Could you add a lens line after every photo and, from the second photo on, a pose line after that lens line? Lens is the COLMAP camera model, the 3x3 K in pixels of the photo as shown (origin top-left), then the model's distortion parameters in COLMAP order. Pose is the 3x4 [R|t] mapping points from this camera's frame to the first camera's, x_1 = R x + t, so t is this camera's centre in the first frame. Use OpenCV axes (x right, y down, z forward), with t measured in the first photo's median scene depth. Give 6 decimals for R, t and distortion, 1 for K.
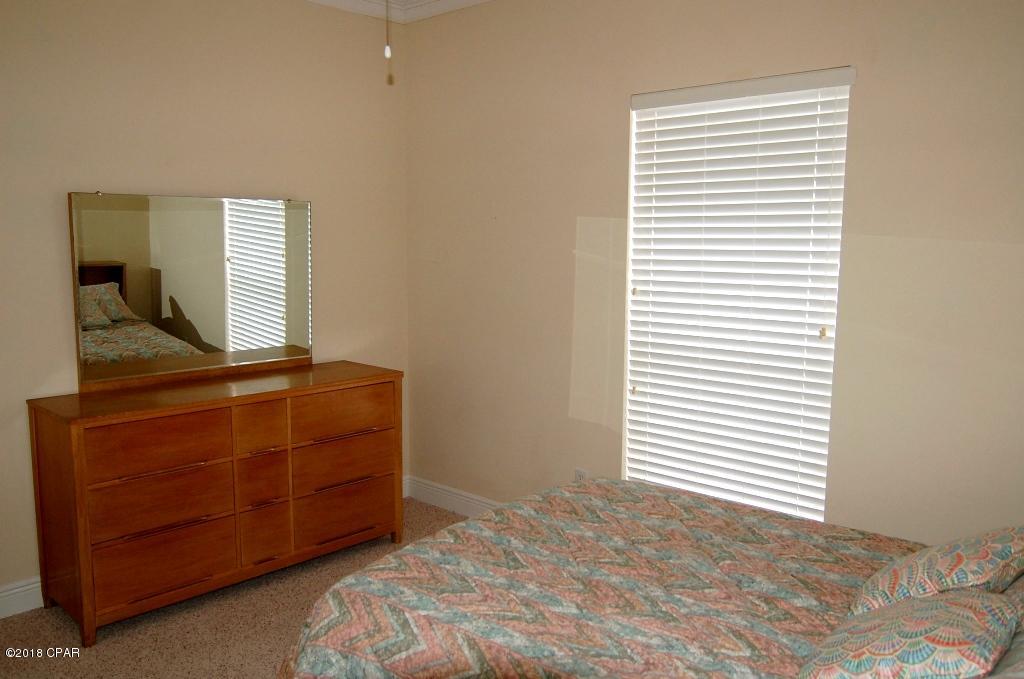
lens RADIAL K [[813.9, 0, 512.0], [0, 813.9, 339.5], [0, 0, 1]] dist [0.001915, -0.002061]
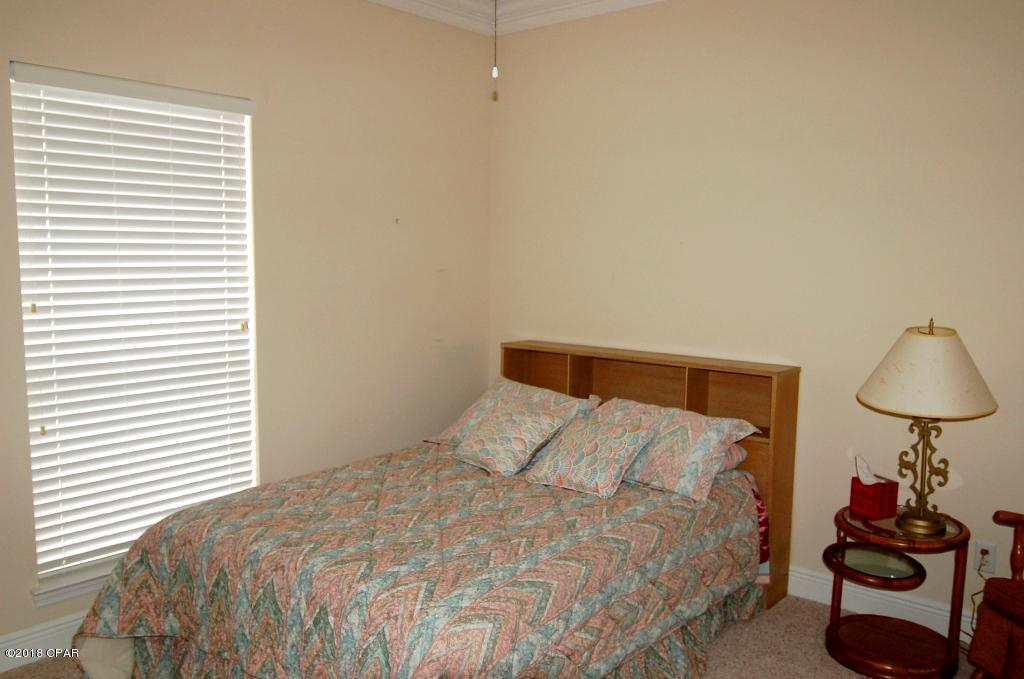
lens RADIAL K [[840.2, 0, 504.4], [0, 840.2, 344.1], [0, 0, 1]] dist [0.000041, -0.001993]
pose [[-0.031839, -0.115111, 0.992842, -0.800323], [0.117741, 0.985997, 0.118093, -0.078610], [-0.992534, 0.120659, -0.017840, 0.647872]]
